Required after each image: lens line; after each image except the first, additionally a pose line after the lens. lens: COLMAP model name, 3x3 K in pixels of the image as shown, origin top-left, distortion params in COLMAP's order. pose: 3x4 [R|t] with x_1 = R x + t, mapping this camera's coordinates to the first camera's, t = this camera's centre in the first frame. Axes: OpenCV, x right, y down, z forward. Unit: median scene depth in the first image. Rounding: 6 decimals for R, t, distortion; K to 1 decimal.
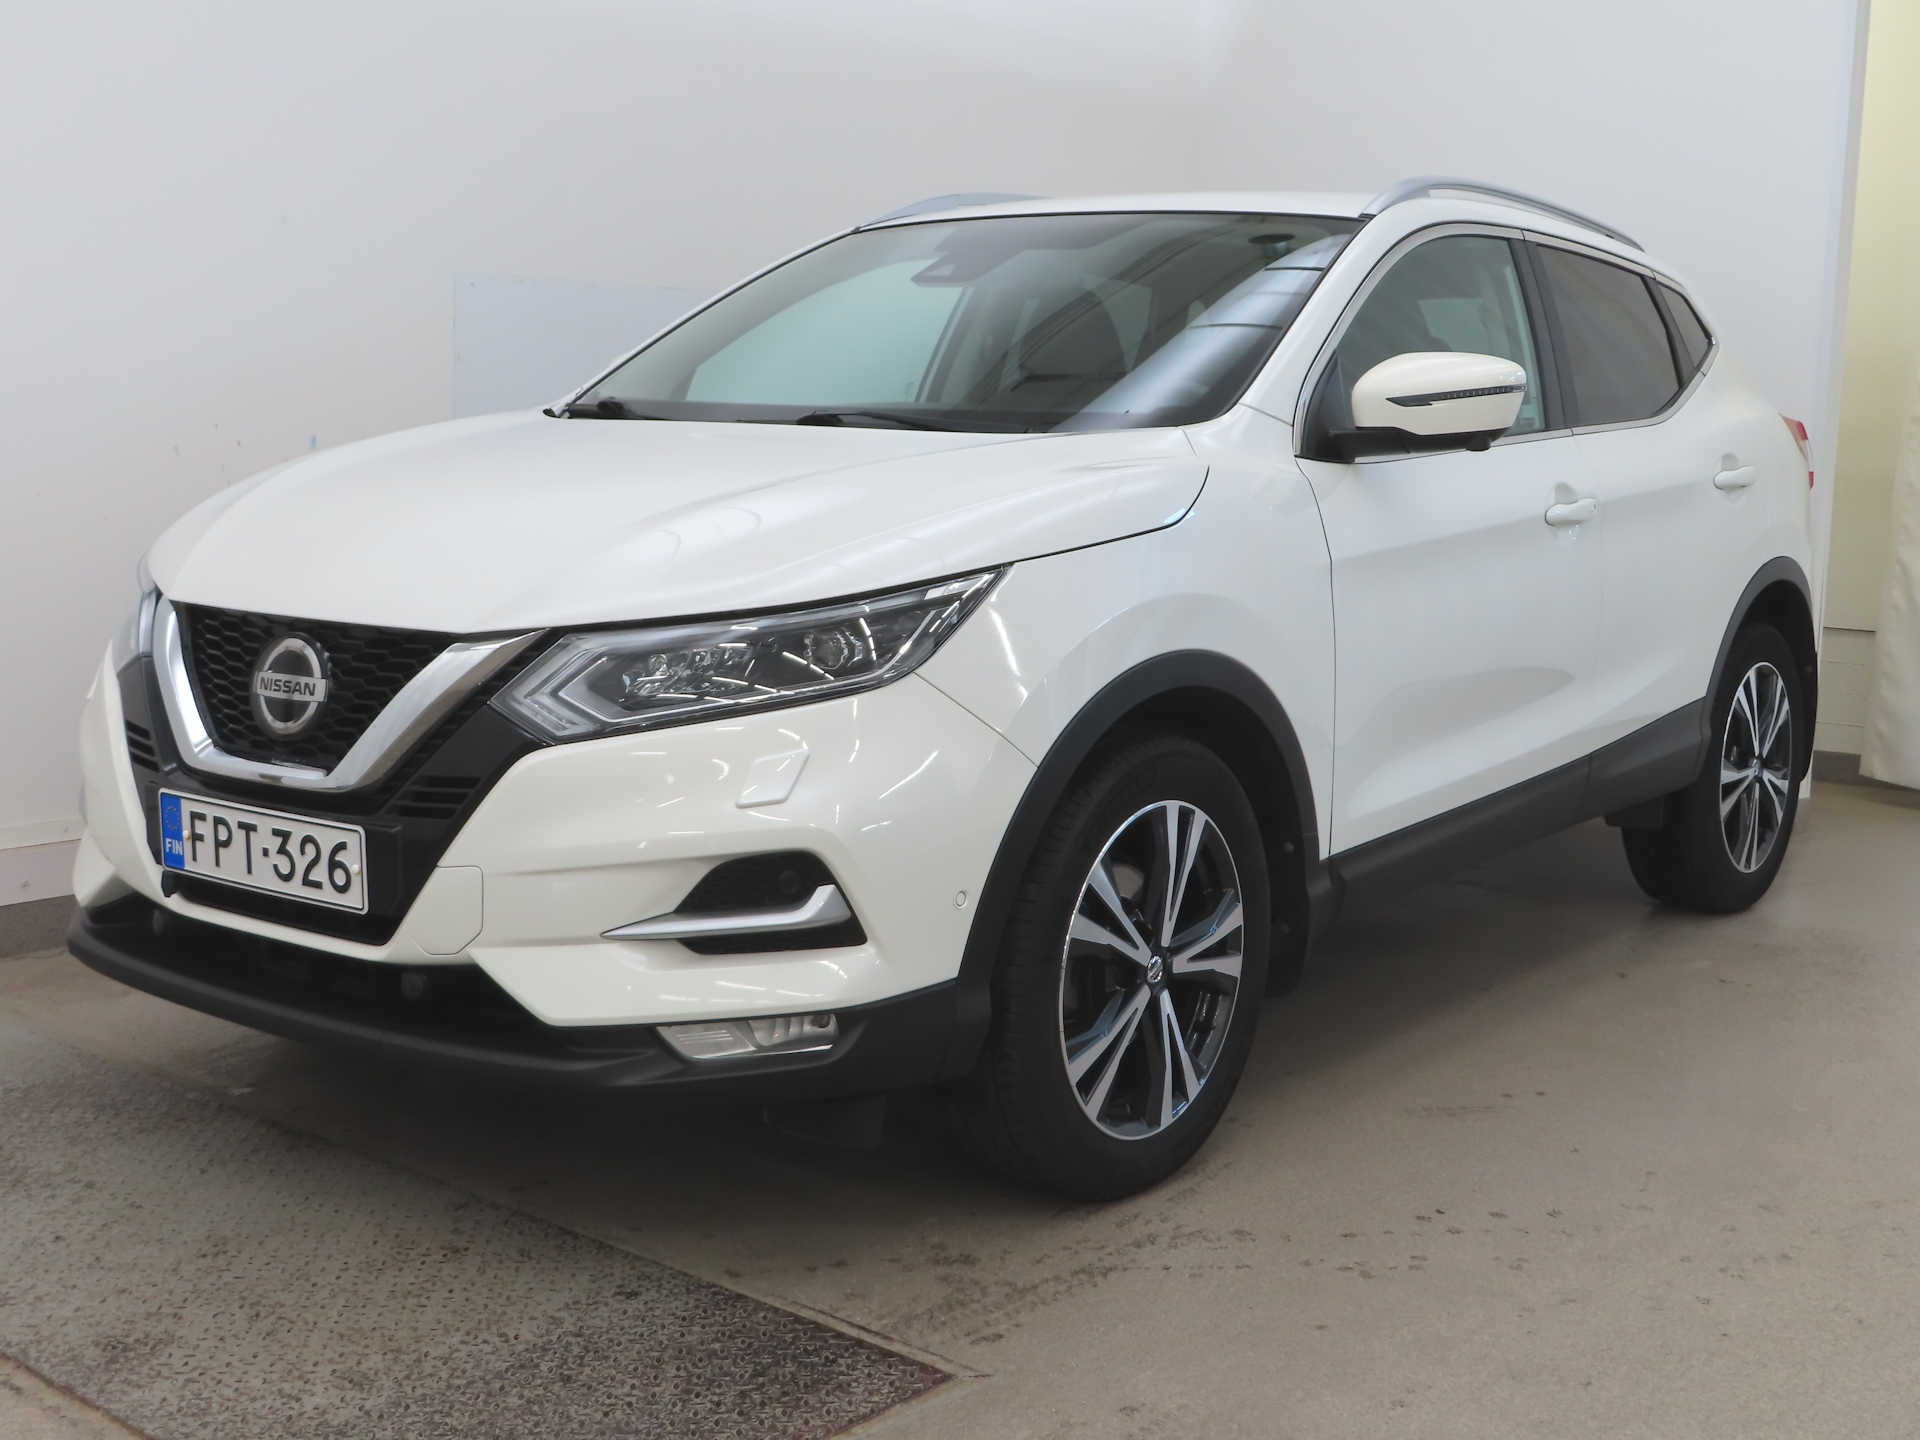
lens RADIAL K [[2390.8, 0, 960.0], [0, 2390.8, 720.0], [0, 0, 1]] dist [-0.093960, 0.003355]
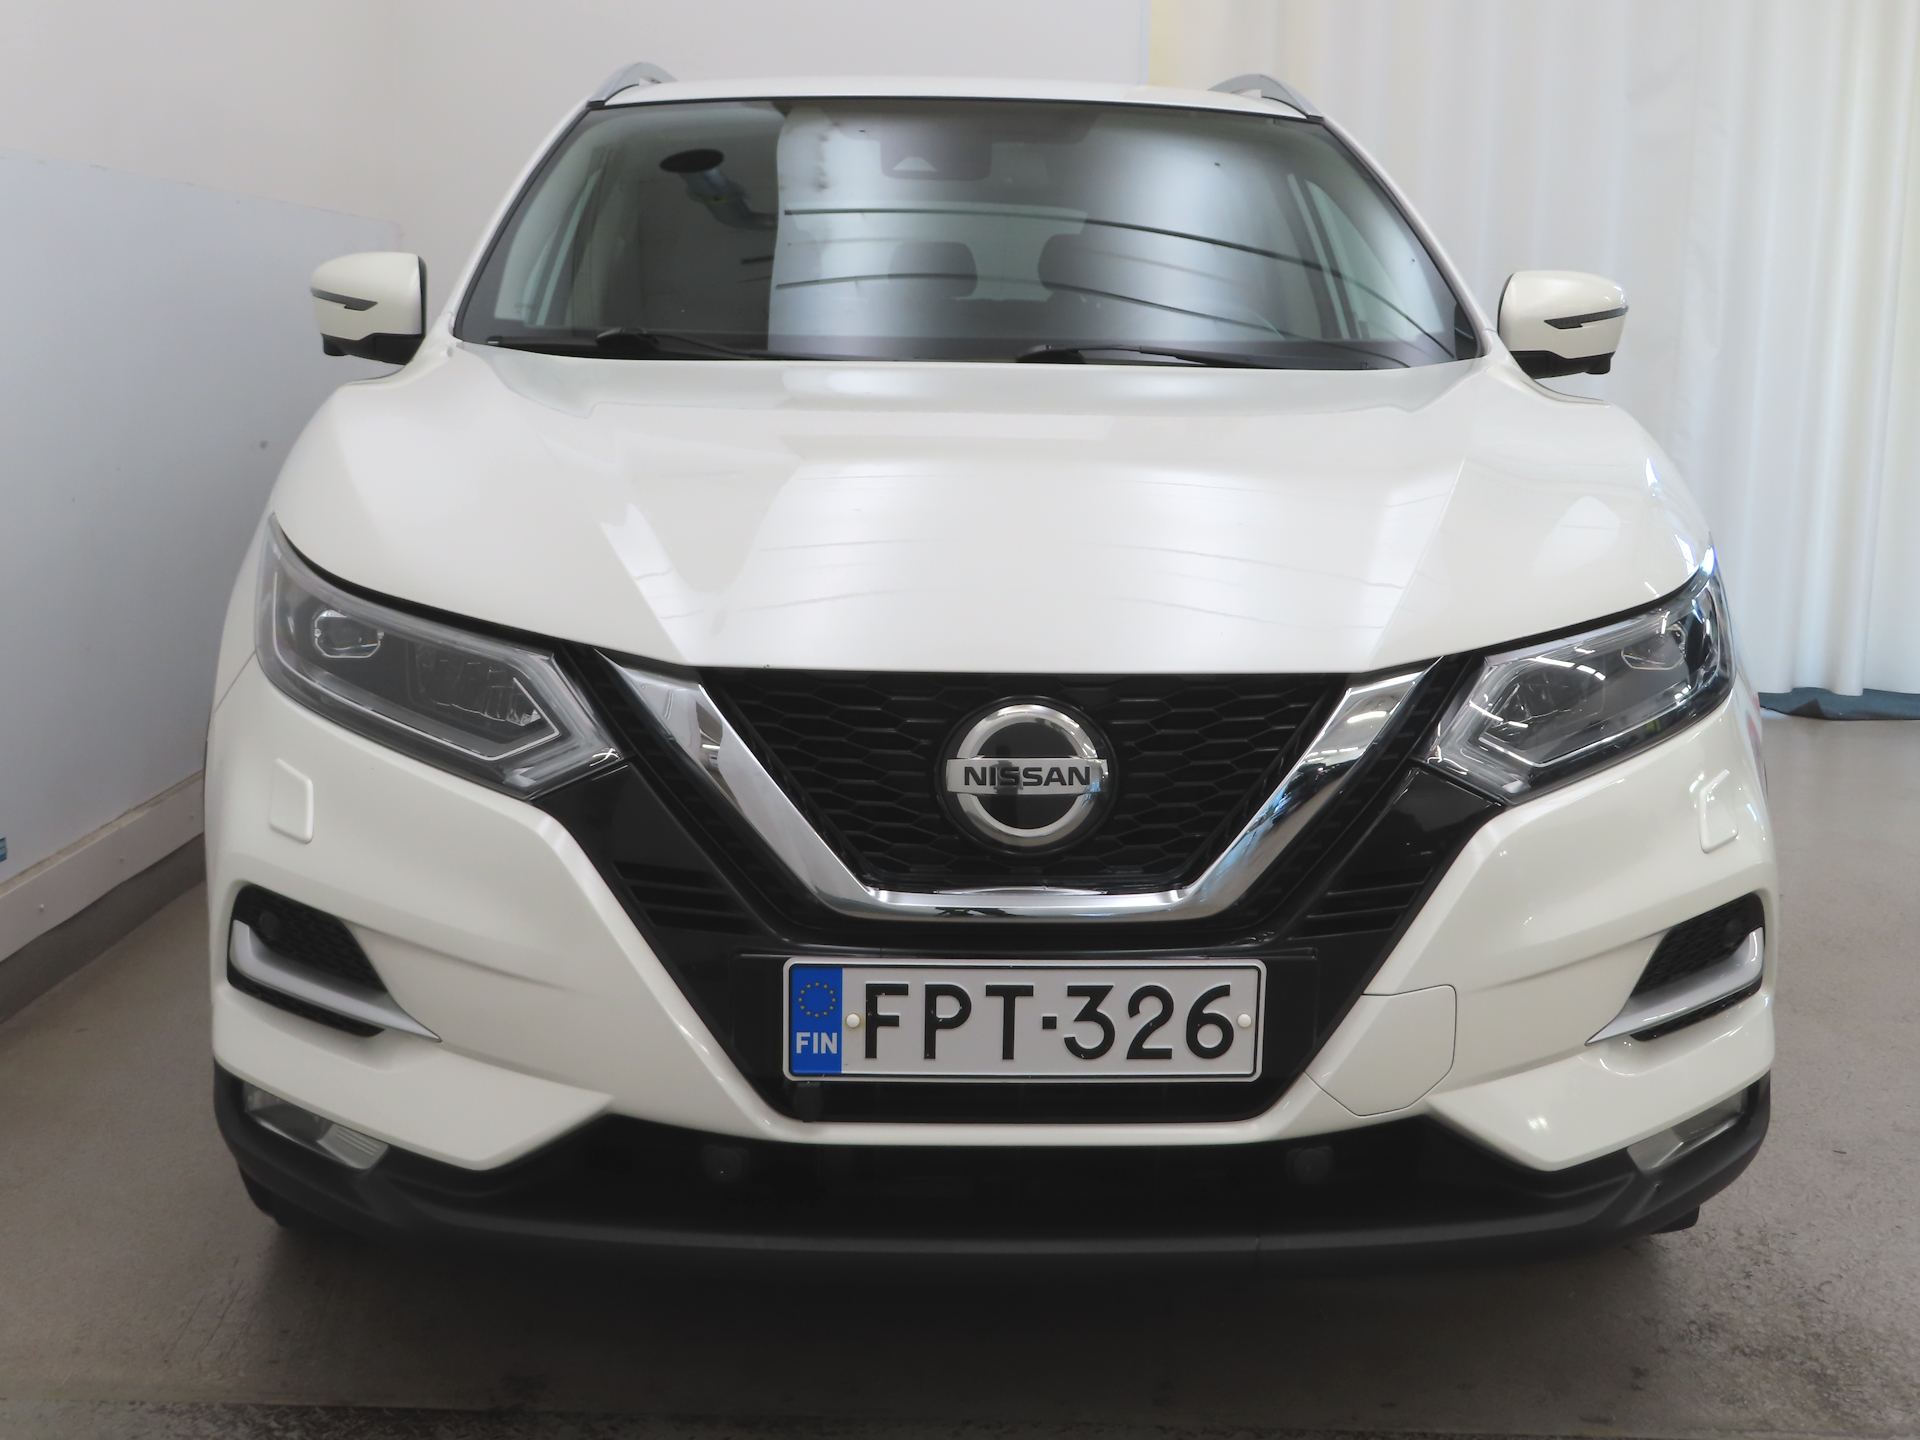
lens RADIAL K [[2390.8, 0, 960.0], [0, 2390.8, 720.0], [0, 0, 1]] dist [-0.093960, 0.003355]
pose [[0.791249, -0.115902, 0.600409, -0.712533], [0.088328, 0.993239, 0.075330, -0.083770], [-0.605081, -0.006573, 0.796137, 0.473762]]
